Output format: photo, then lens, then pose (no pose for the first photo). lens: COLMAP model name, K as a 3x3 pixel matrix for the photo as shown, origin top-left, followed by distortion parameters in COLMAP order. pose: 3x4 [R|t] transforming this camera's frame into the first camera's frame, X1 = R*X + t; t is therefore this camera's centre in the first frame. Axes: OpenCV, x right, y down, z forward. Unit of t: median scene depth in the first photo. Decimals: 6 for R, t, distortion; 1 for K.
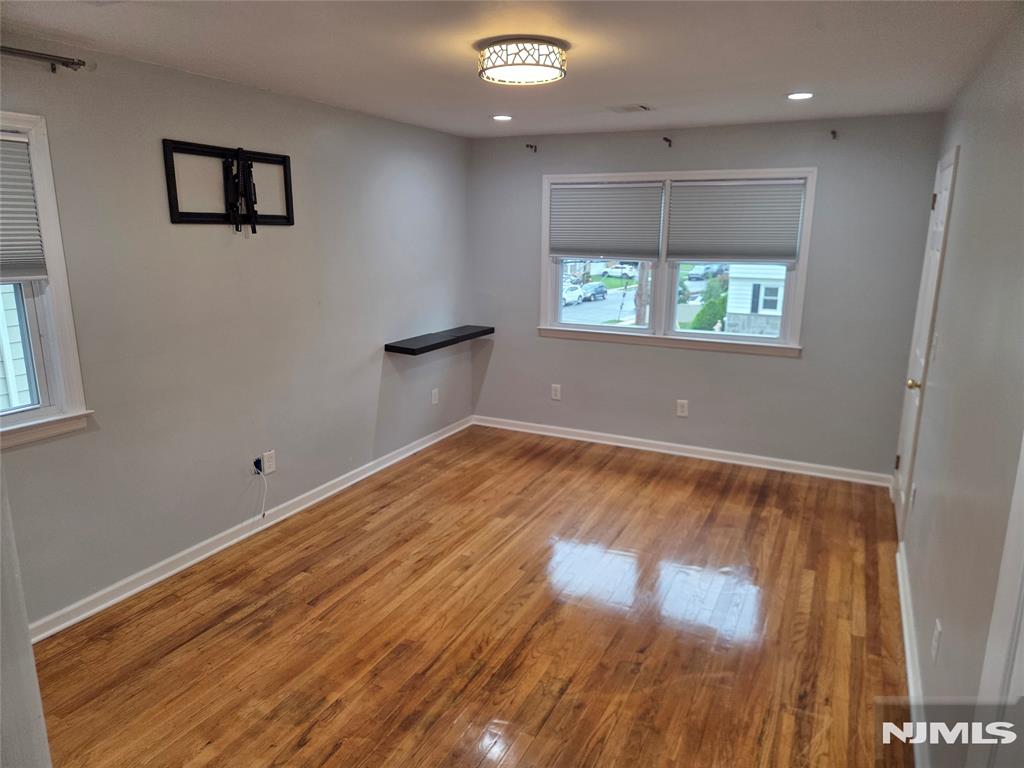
lens RADIAL K [[681.4, 0, 507.3], [0, 681.4, 385.3], [0, 0, 1]] dist [0.020335, -0.002089]
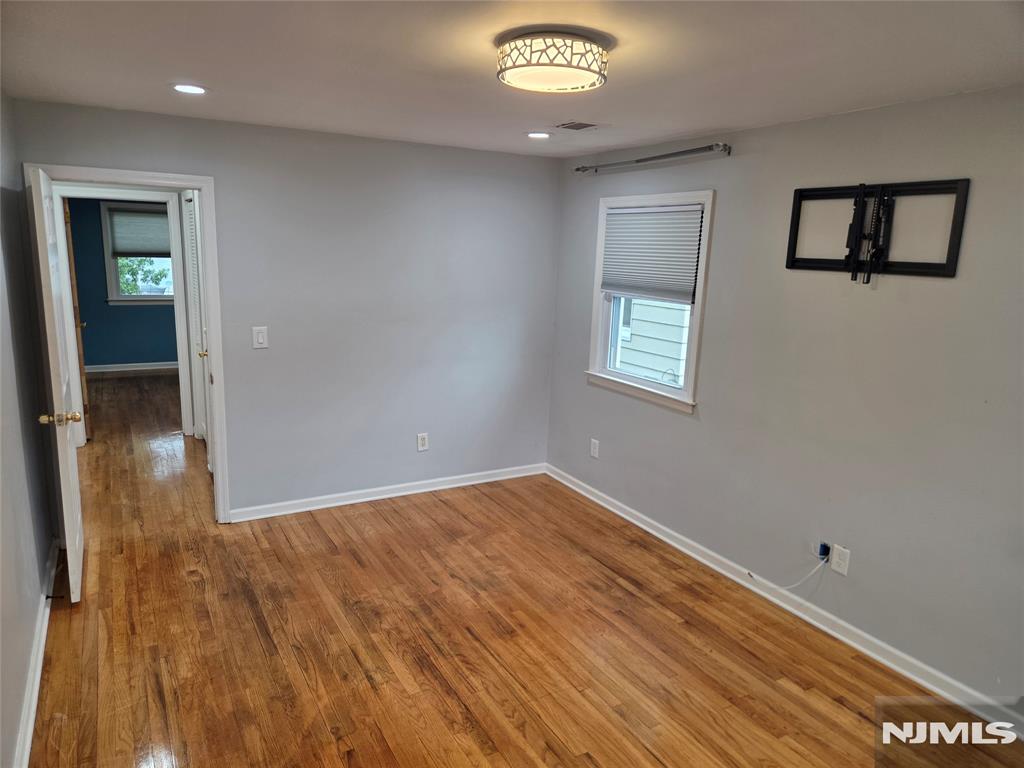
lens RADIAL K [[681.4, 0, 507.3], [0, 681.4, 385.3], [0, 0, 1]] dist [0.020335, -0.002089]
pose [[-0.551520, 0.141392, -0.822091, 0.536448], [-0.228237, 0.922344, 0.311753, -0.254552], [0.802330, 0.359570, -0.476420, 1.035799]]
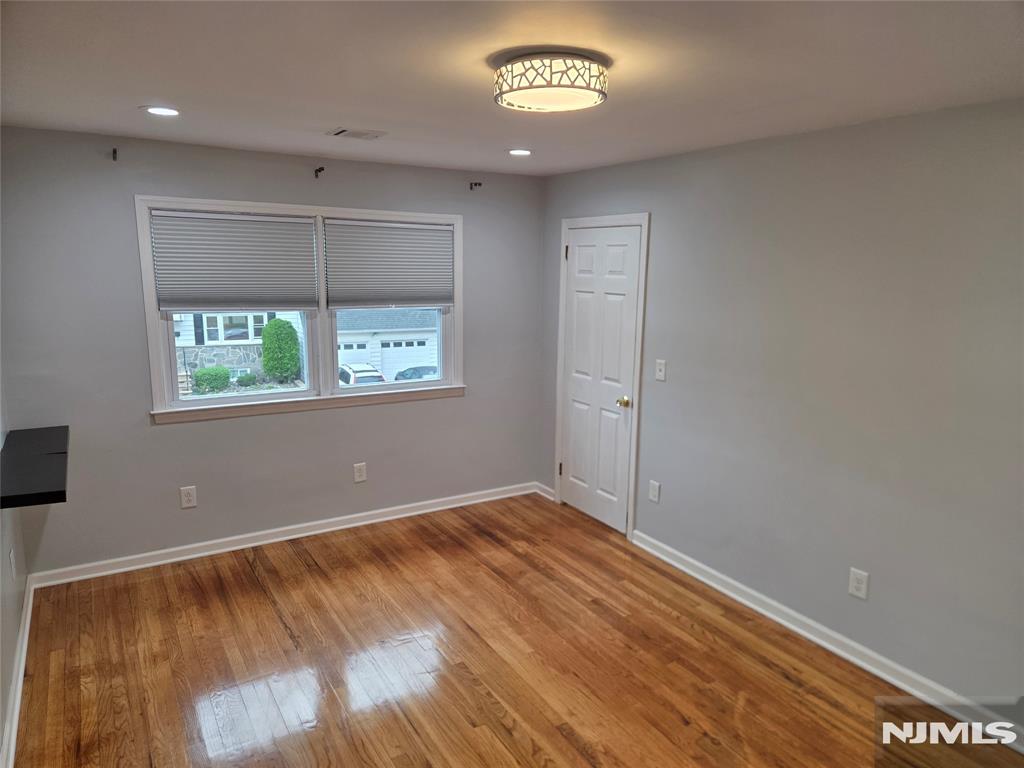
lens RADIAL K [[688.1, 0, 506.4], [0, 688.1, 385.1], [0, 0, 1]] dist [0.088345, -0.087098]
pose [[0.534182, -0.149263, 0.832088, -0.508560], [0.177828, 0.982106, 0.062012, -0.135774], [-0.826454, 0.114843, 0.551166, 0.453328]]
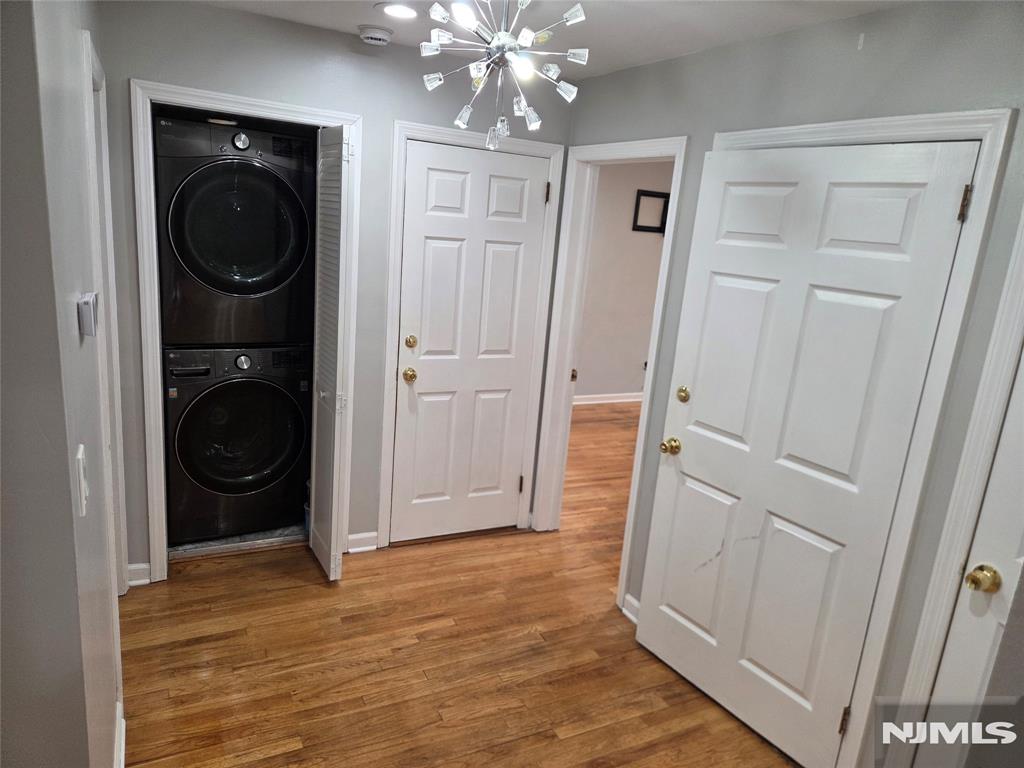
lens RADIAL K [[688.1, 0, 506.4], [0, 688.1, 385.1], [0, 0, 1]] dist [0.088345, -0.087098]
pose [[0.796525, 0.202123, -0.569819, 0.404436], [-0.211739, 0.976035, 0.050233, 0.158815], [0.566316, 0.080641, 0.820234, -0.731192]]
